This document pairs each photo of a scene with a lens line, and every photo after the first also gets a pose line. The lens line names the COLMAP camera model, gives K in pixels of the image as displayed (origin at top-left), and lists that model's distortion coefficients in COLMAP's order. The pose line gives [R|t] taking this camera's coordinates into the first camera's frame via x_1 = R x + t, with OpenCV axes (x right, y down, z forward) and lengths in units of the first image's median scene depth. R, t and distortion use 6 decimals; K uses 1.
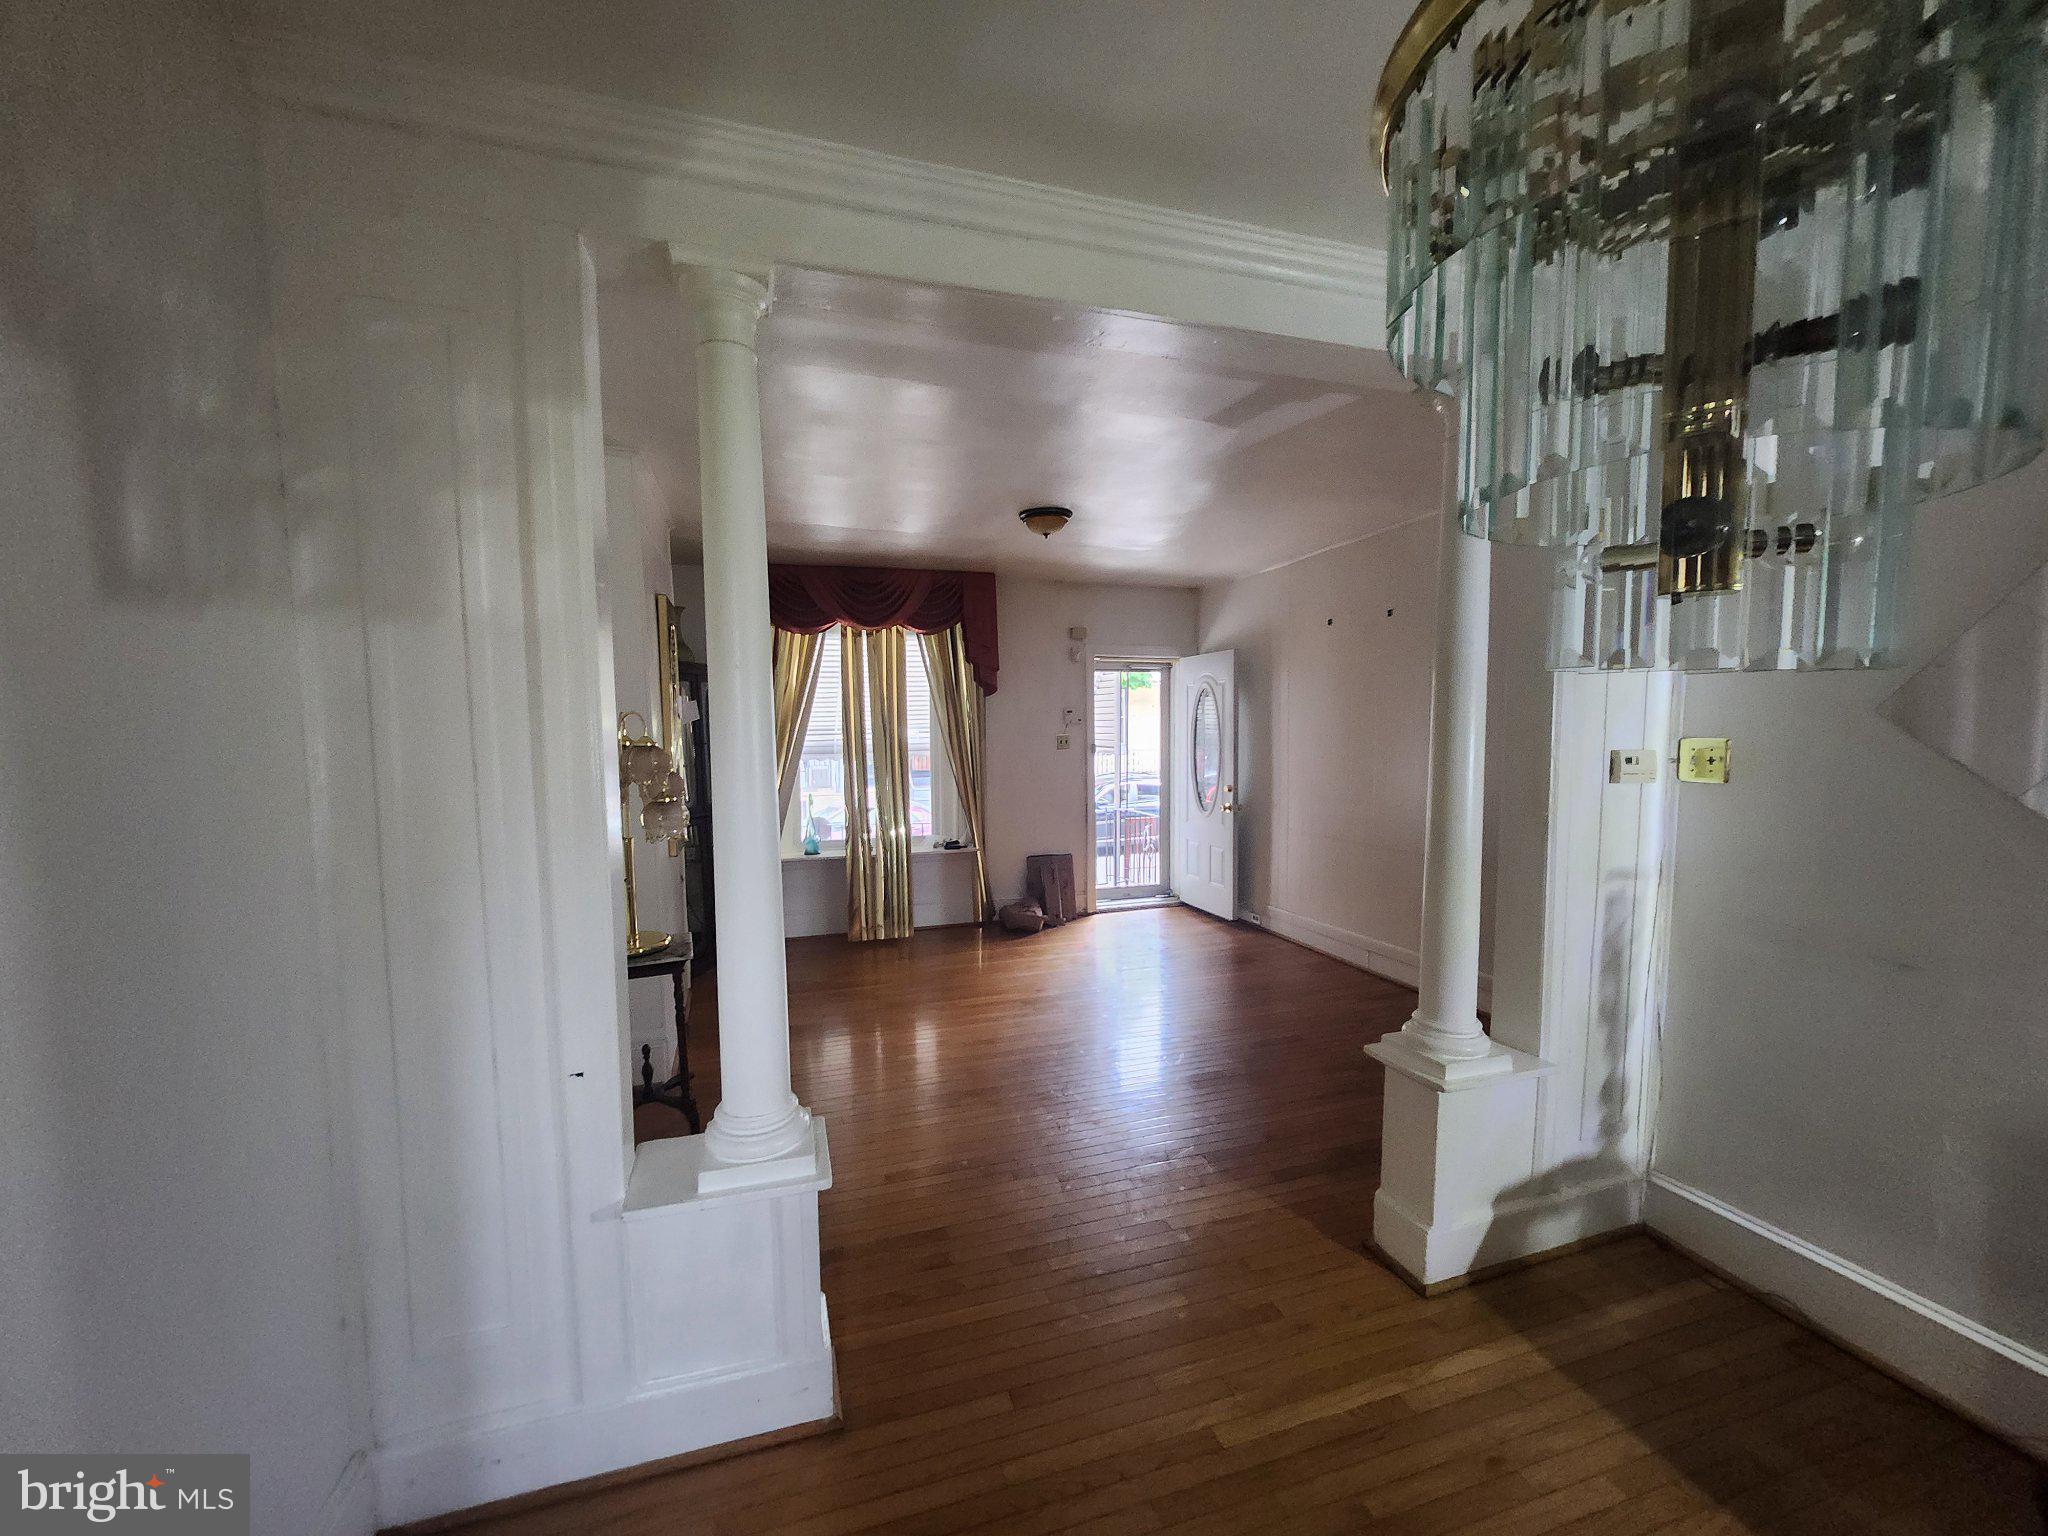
lens RADIAL K [[810.1, 0, 1018.6], [0, 810.1, 762.1], [0, 0, 1]] dist [0.002550, -0.000542]
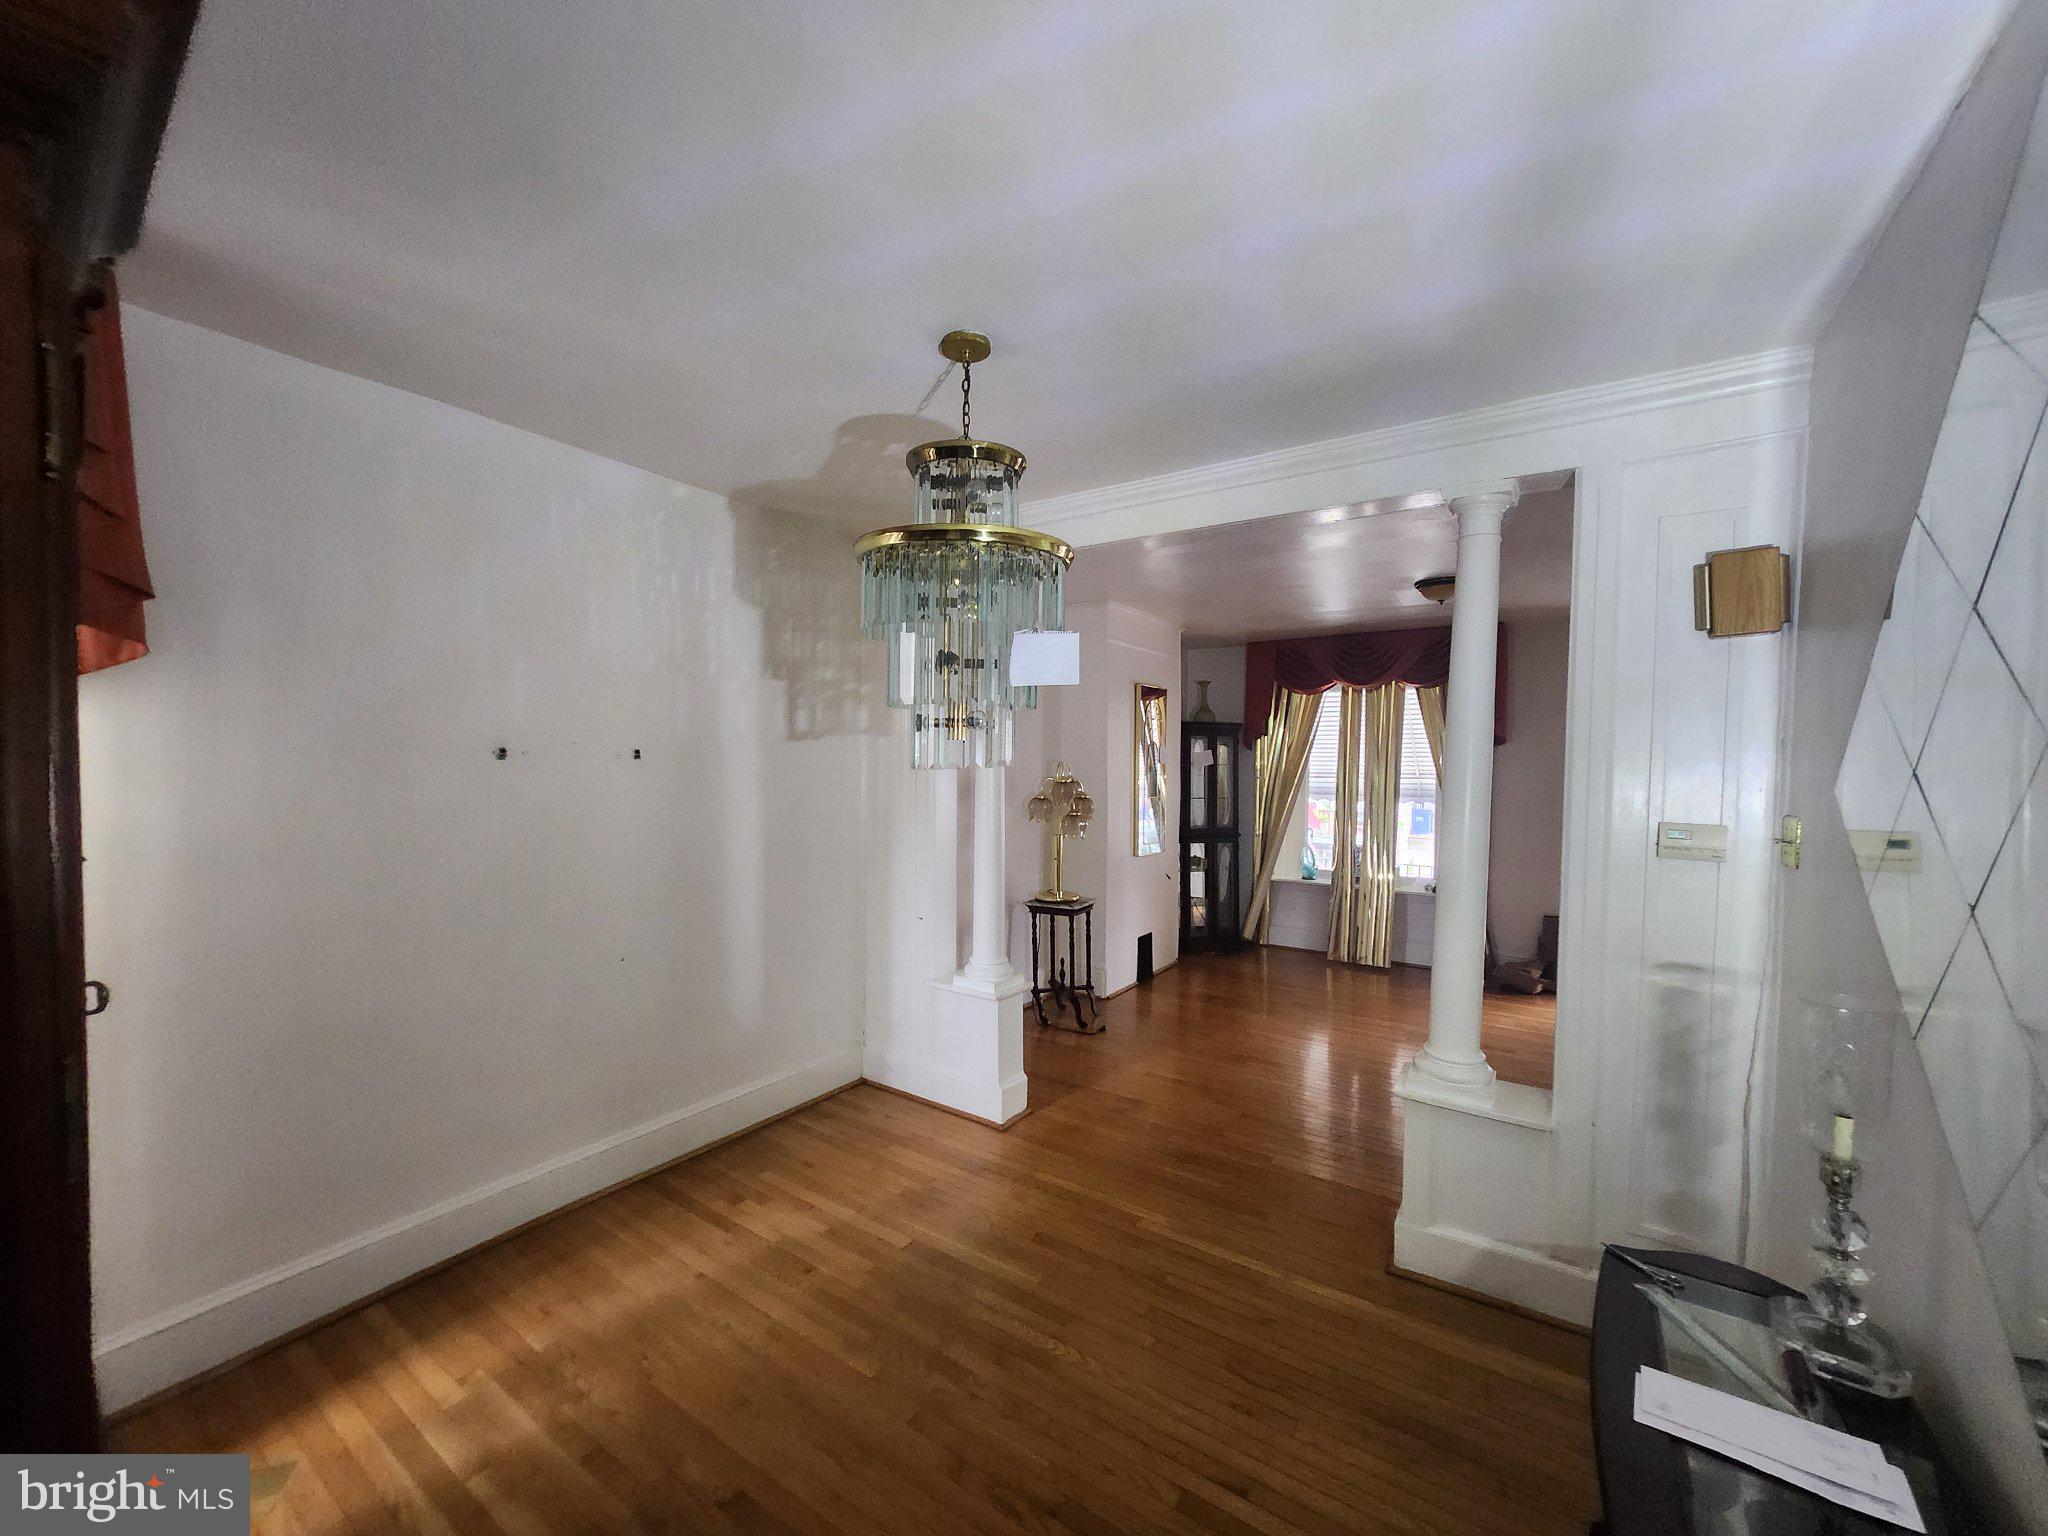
lens RADIAL K [[810.1, 0, 1011.2], [0, 810.1, 776.9], [0, 0, 1]] dist [0.002550, -0.000542]
pose [[0.611305, 0.032625, -0.790723, 0.415603], [-0.048464, 0.998818, 0.003743, -0.019217], [0.789910, 0.036034, 0.612163, -0.075661]]
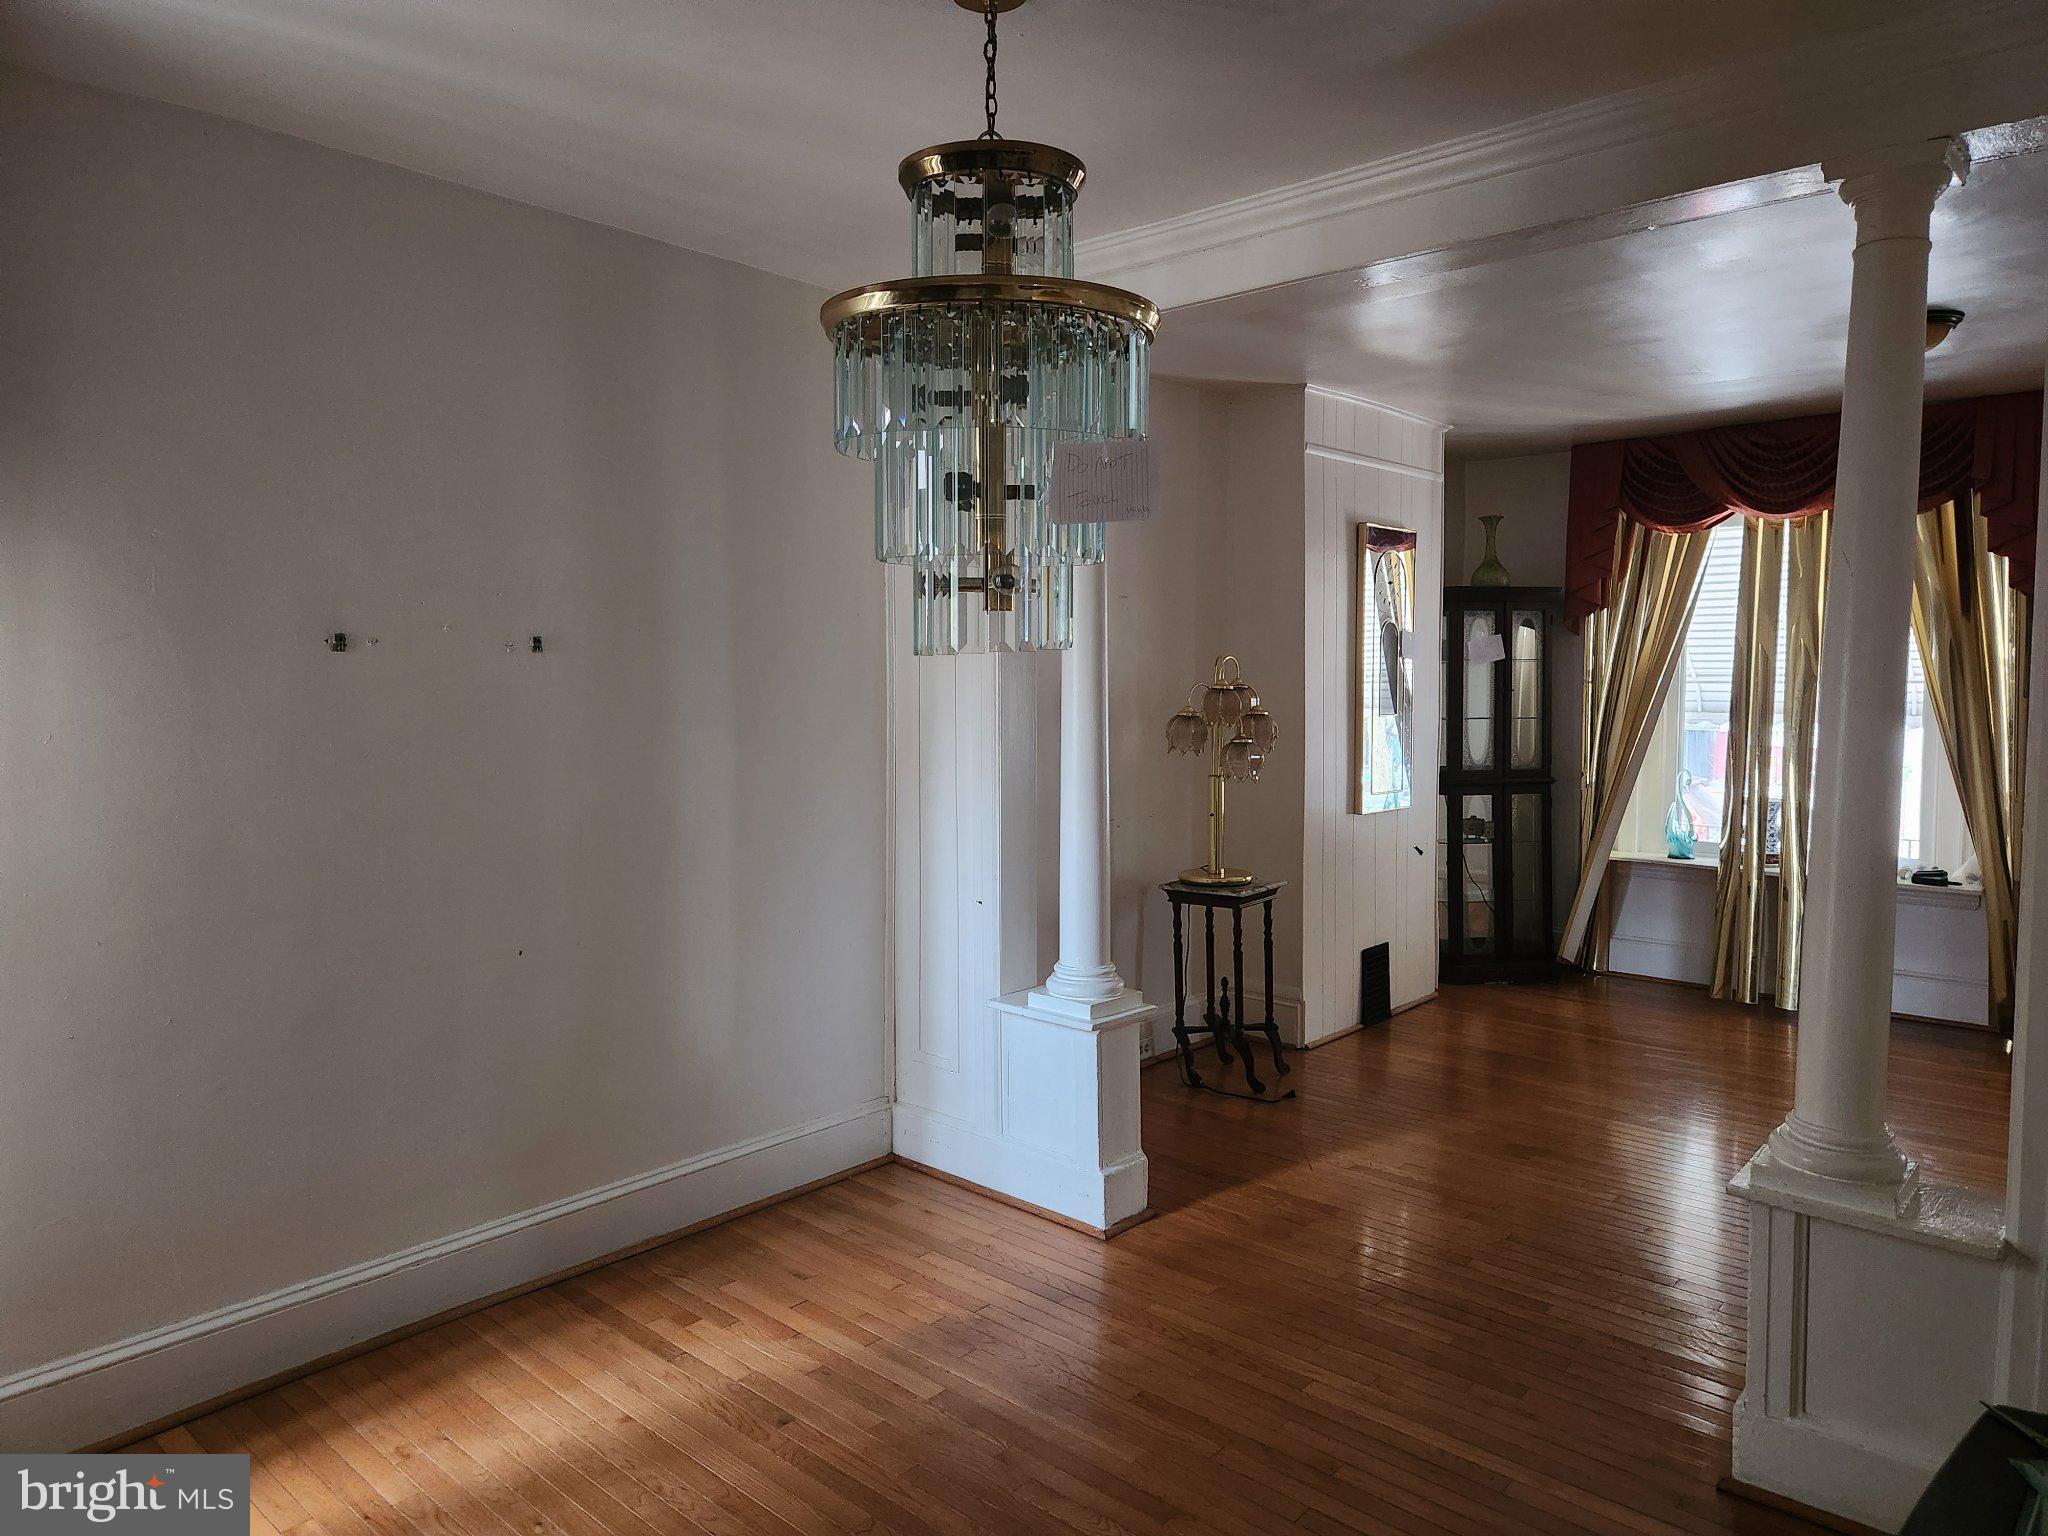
lens RADIAL K [[1376.9, 0, 1036.8], [0, 1376.9, 754.4], [0, 0, 1]] dist [0.067463, -0.052994]
pose [[0.516436, 0.072876, -0.853219, 0.464806], [-0.045264, 0.997302, 0.057785, -0.016674], [0.855129, 0.008778, 0.518342, -0.068051]]
